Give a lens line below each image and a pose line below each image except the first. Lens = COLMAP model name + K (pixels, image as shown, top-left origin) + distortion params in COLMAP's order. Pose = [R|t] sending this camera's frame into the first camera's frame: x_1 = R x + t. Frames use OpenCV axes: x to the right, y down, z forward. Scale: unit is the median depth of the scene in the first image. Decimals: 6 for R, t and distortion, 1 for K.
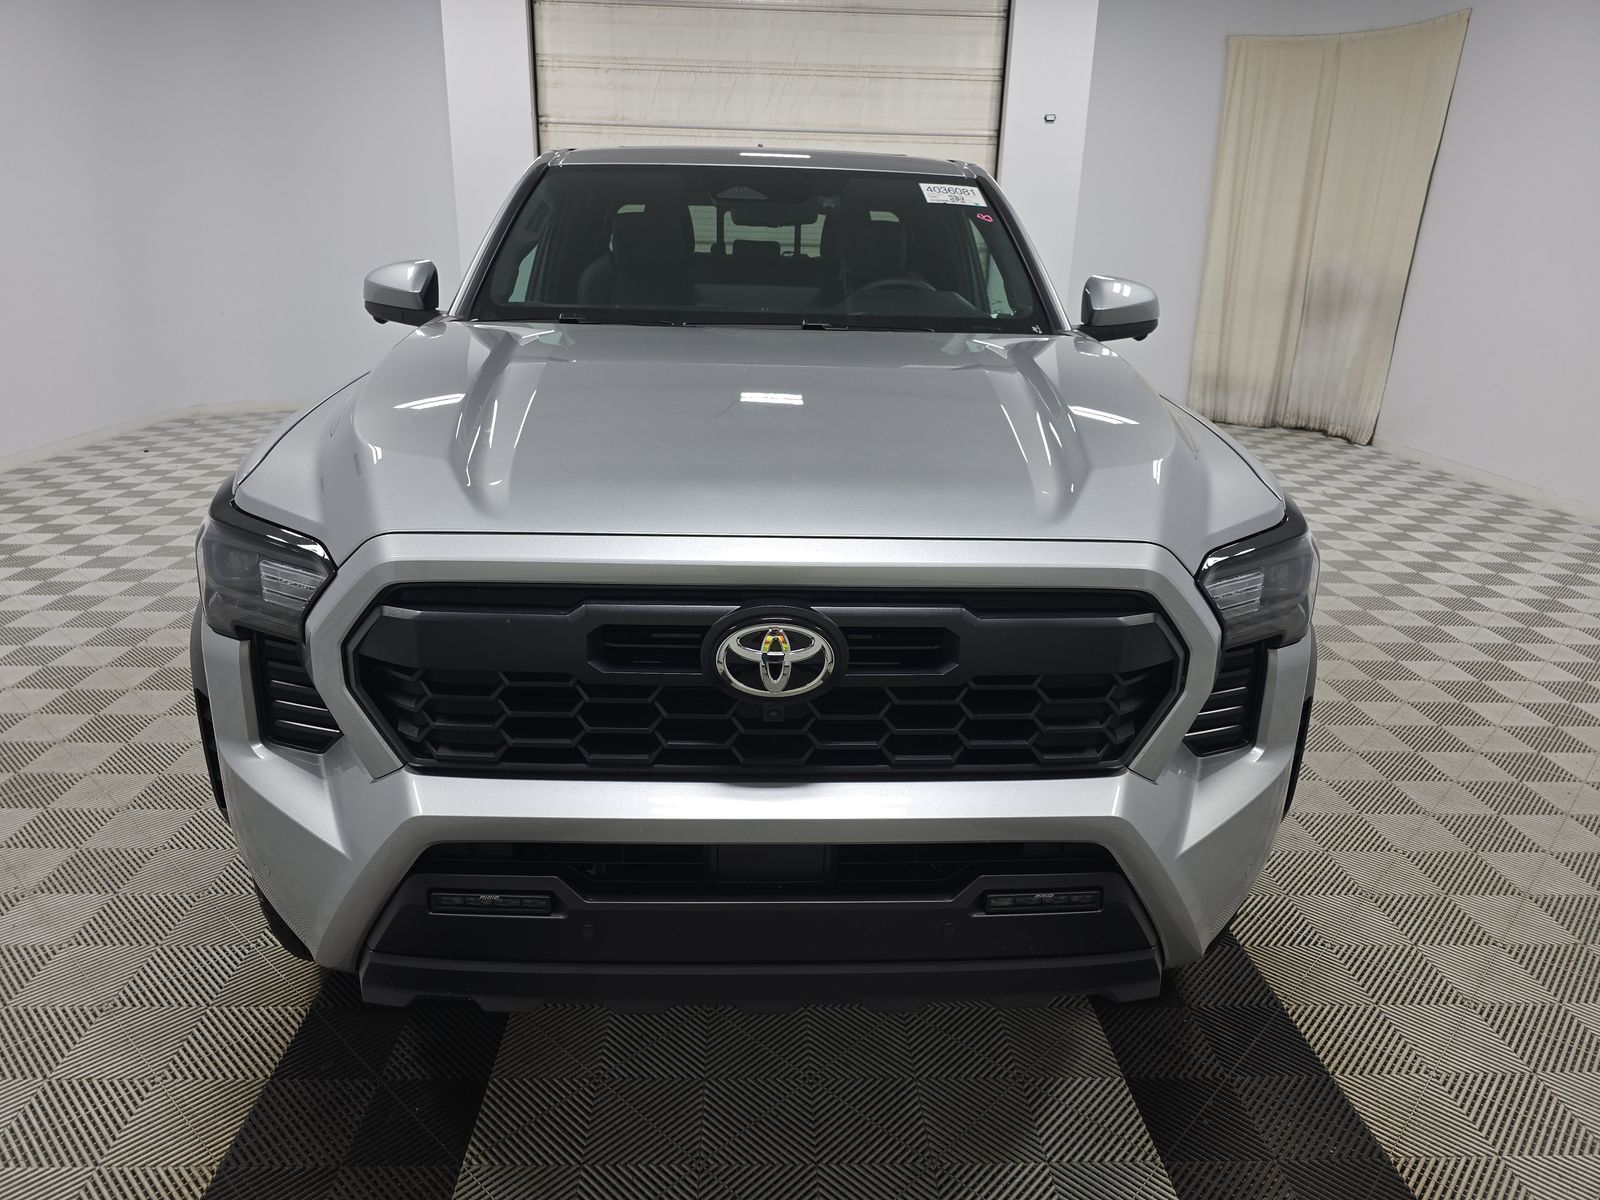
lens RADIAL K [[1072.9, 0, 793.3], [0, 1072.9, 602.5], [0, 0, 1]] dist [0.045513, -0.032376]
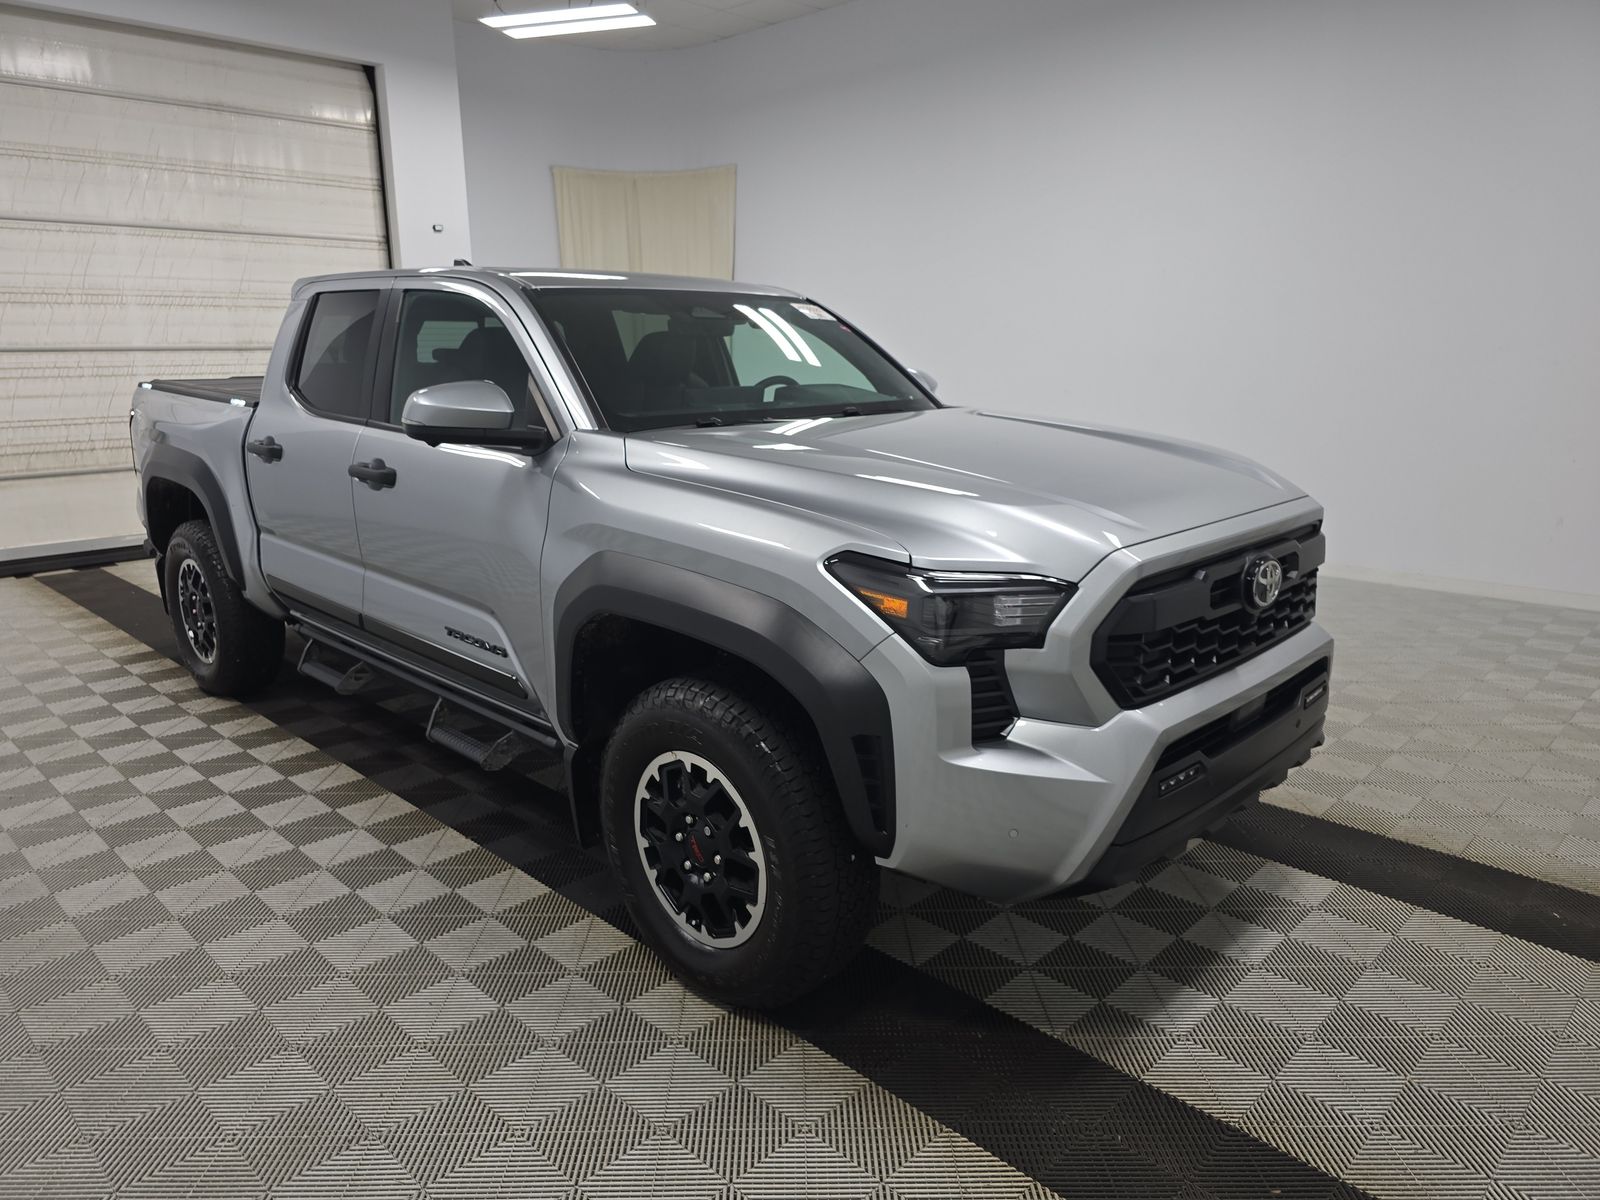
lens RADIAL K [[1072.9, 0, 793.3], [0, 1072.9, 602.5], [0, 0, 1]] dist [0.045513, -0.032376]
pose [[0.728849, -0.190859, 0.657535, -0.278496], [0.240699, 0.970486, 0.014893, -0.020387], [-0.640970, 0.147413, 0.753277, 0.025777]]
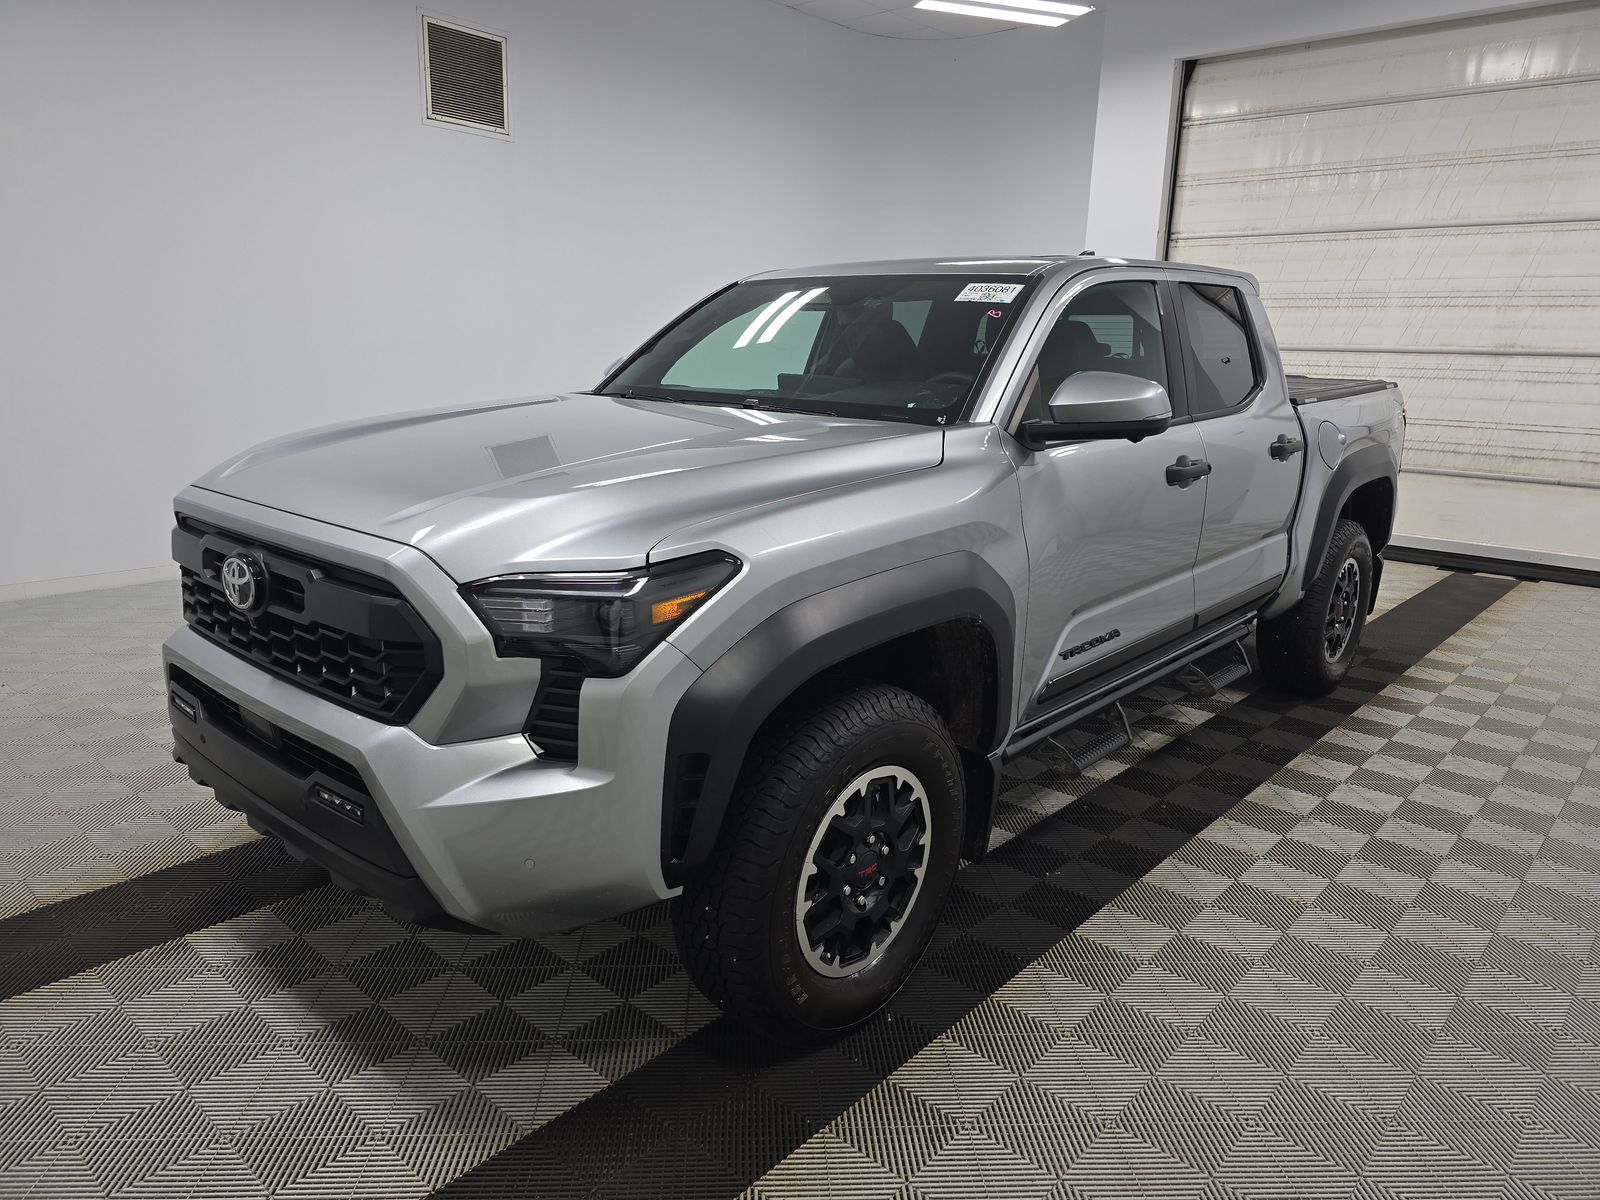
lens RADIAL K [[1072.9, 0, 793.3], [0, 1072.9, 602.5], [0, 0, 1]] dist [0.045513, -0.032376]
pose [[0.725822, 0.157578, -0.669591, 0.252371], [-0.223492, 0.974620, -0.012899, -0.012457], [0.650564, 0.159011, 0.742618, 0.055746]]
